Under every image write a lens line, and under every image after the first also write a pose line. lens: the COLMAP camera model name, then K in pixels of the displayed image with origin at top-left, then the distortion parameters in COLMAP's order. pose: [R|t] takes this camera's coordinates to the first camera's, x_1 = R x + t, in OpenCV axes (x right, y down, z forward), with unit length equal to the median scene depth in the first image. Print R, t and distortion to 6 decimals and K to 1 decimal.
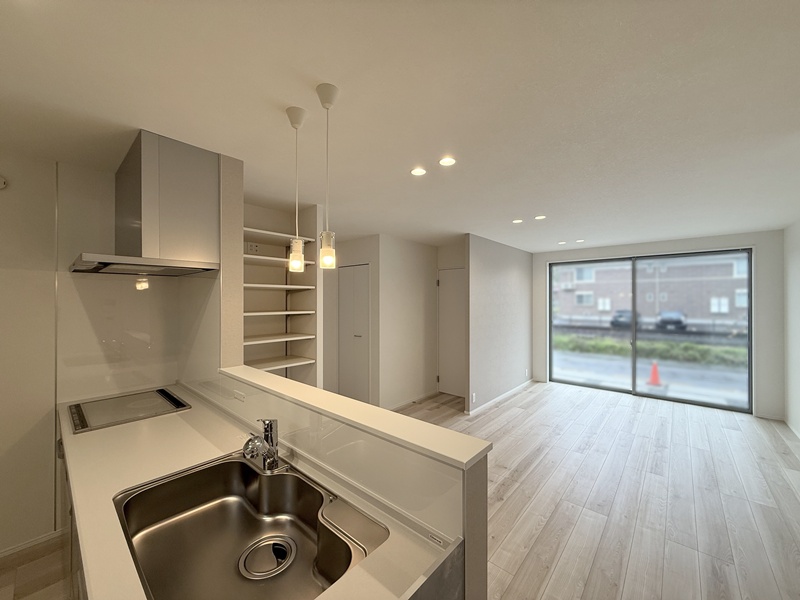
lens RADIAL K [[316.2, 0, 398.2], [0, 316.2, 299.6], [0, 0, 1]] dist [0.001976, 0.000114]
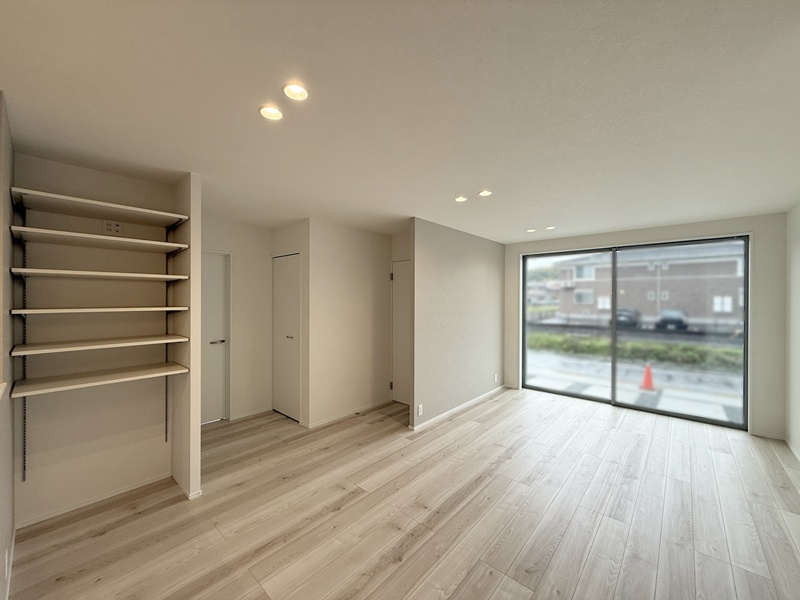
lens RADIAL K [[316.2, 0, 399.9], [0, 316.2, 300.0], [0, 0, 1]] dist [0.001976, 0.000114]
pose [[0.999976, 0.003794, -0.005856, 0.192141], [-0.003753, 0.999969, 0.006936, 0.007662], [0.005882, -0.006914, 0.999959, 0.149788]]
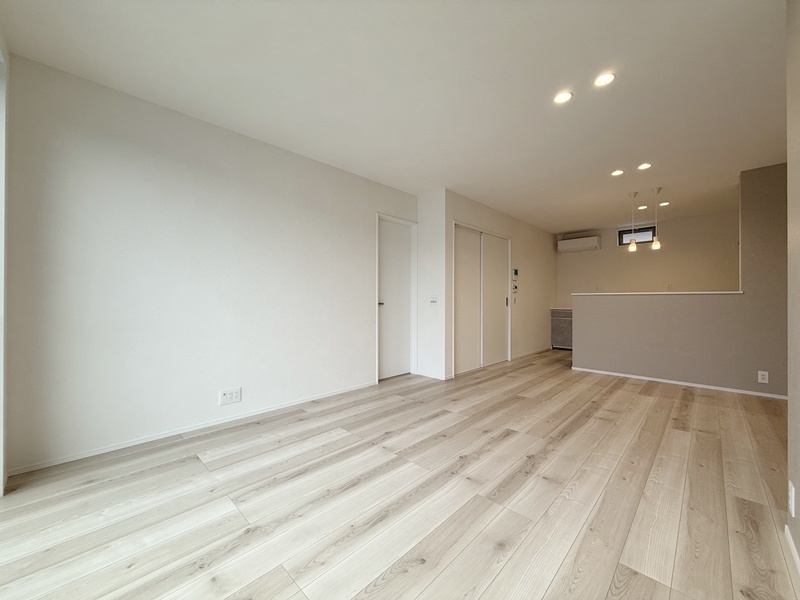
lens RADIAL K [[316.2, 0, 400.9], [0, 316.2, 299.4], [0, 0, 1]] dist [0.001976, 0.000114]
pose [[-0.998887, -0.000059, 0.047168, 0.610798], [-0.000250, 0.999992, -0.004024, 0.126352], [-0.047167, -0.004031, -0.998879, 1.355731]]
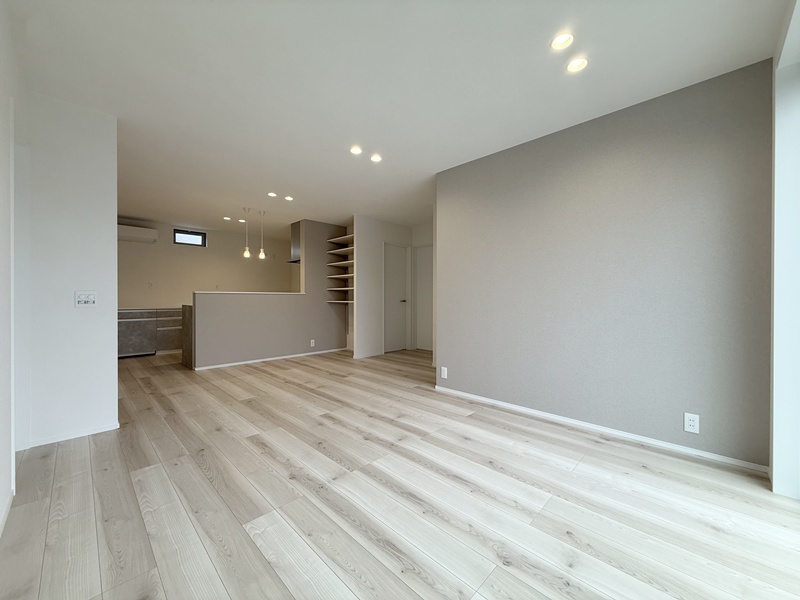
lens RADIAL K [[316.2, 0, 396.1], [0, 316.2, 298.7], [0, 0, 1]] dist [0.001976, 0.000114]
pose [[-0.053783, 0.002902, -0.998548, 1.081229], [-0.000606, 0.999995, 0.002939, 0.122653], [0.998552, 0.000763, -0.053781, 0.945925]]
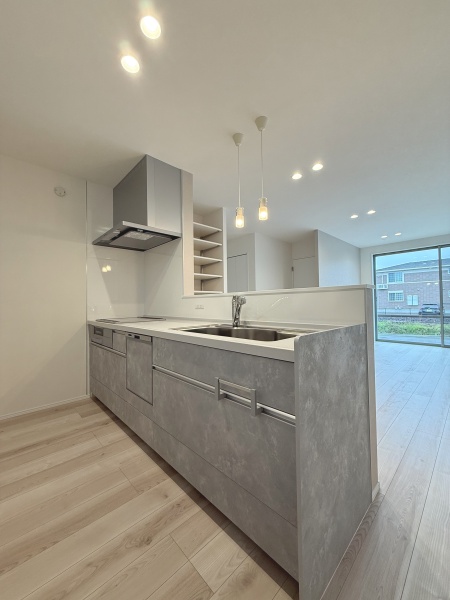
lens RADIAL K [[237.2, 0, 225.4], [0, 237.2, 299.6], [0, 0, 1]] dist [0.001976, 0.000114]
pose [[0.996087, -0.014997, -0.087097, -0.105841], [0.013611, 0.999771, -0.016491, 0.123196], [0.087324, 0.015241, 0.996063, -0.113417]]
